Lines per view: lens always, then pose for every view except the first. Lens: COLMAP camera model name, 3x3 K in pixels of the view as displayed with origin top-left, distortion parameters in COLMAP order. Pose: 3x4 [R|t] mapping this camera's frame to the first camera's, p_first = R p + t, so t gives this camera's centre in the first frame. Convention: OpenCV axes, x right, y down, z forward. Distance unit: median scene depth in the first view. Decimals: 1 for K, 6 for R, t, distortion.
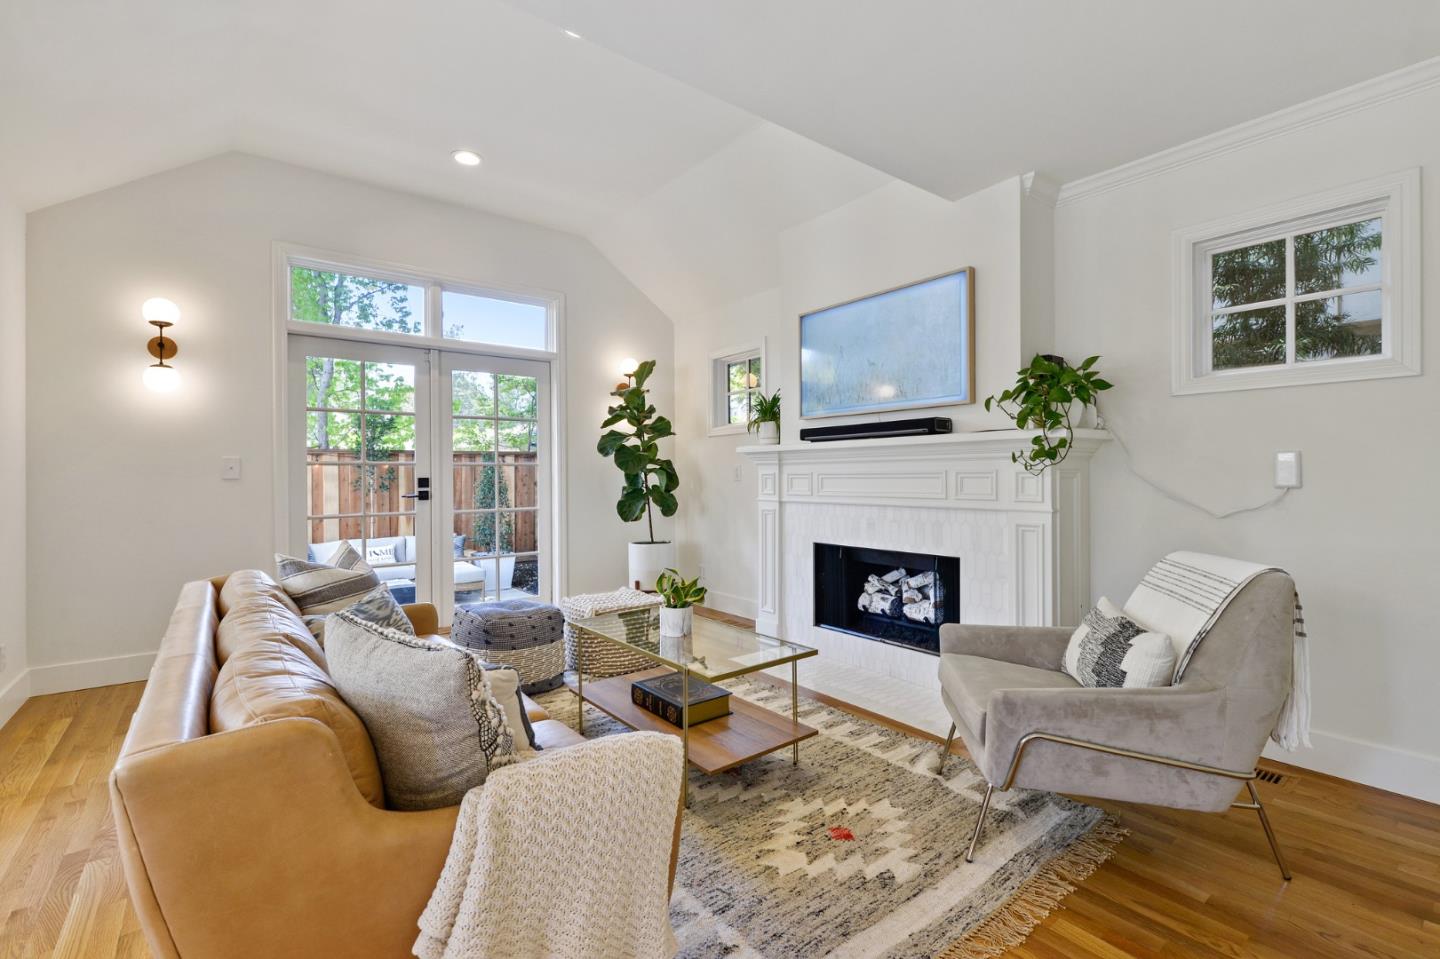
lens RADIAL K [[625.6, 0, 716.4], [0, 625.6, 479.0], [0, 0, 1]] dist [-0.012605, 0.000084]
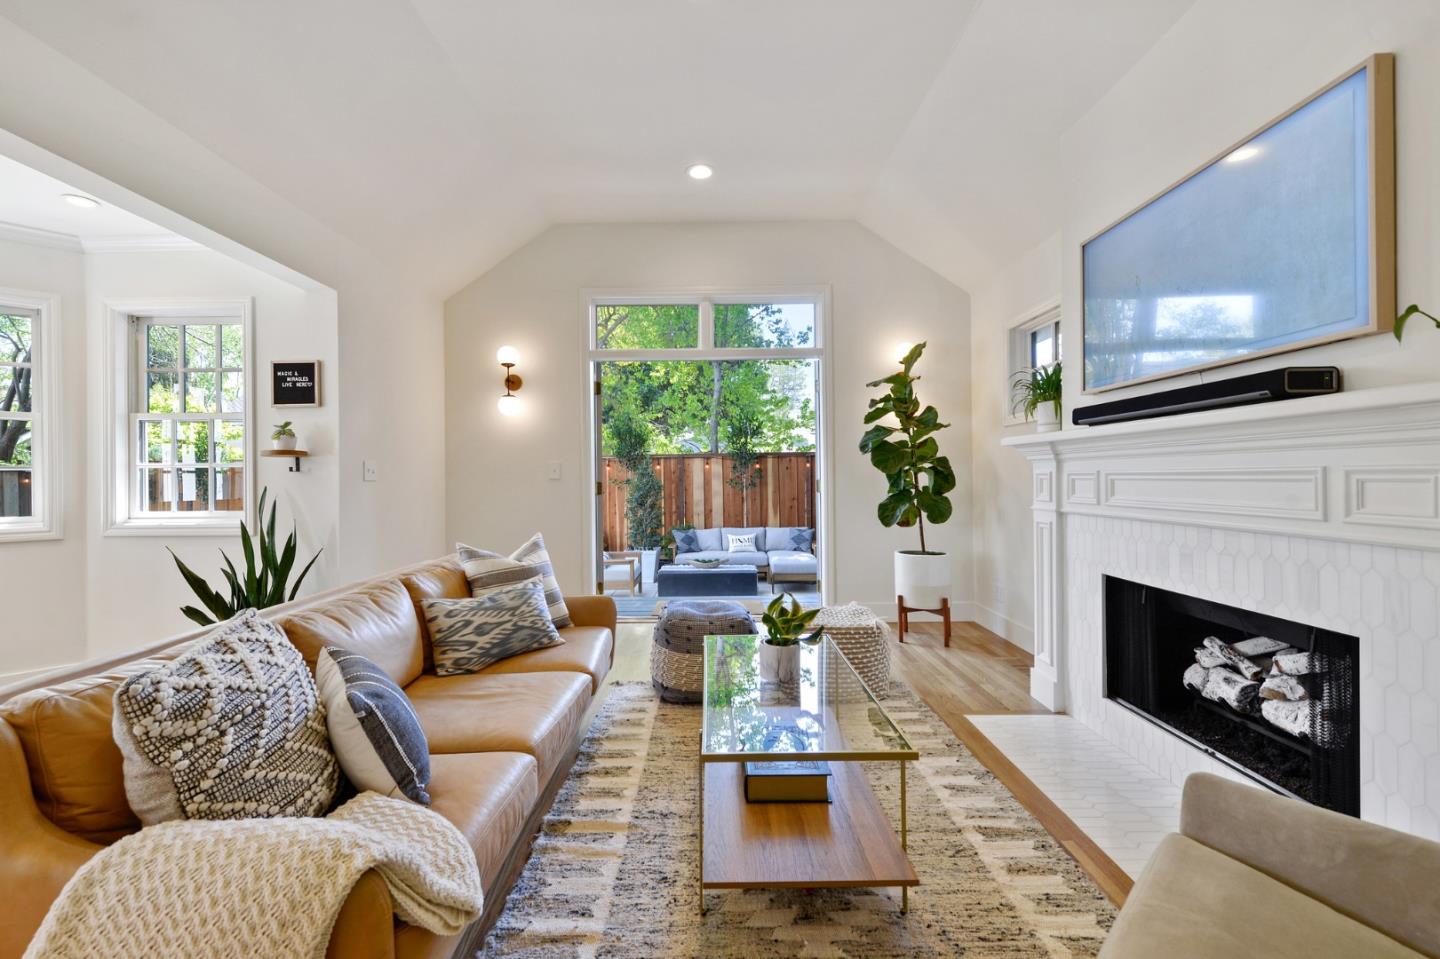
lens RADIAL K [[581.2, 0, 720.1], [0, 581.2, 478.1], [0, 0, 1]] dist [-0.007270, -0.000806]
pose [[0.779754, 0.001773, -0.626084, 0.227793], [-0.000134, 0.999996, 0.002665, -0.004576], [0.626086, -0.001994, 0.779751, 0.253948]]
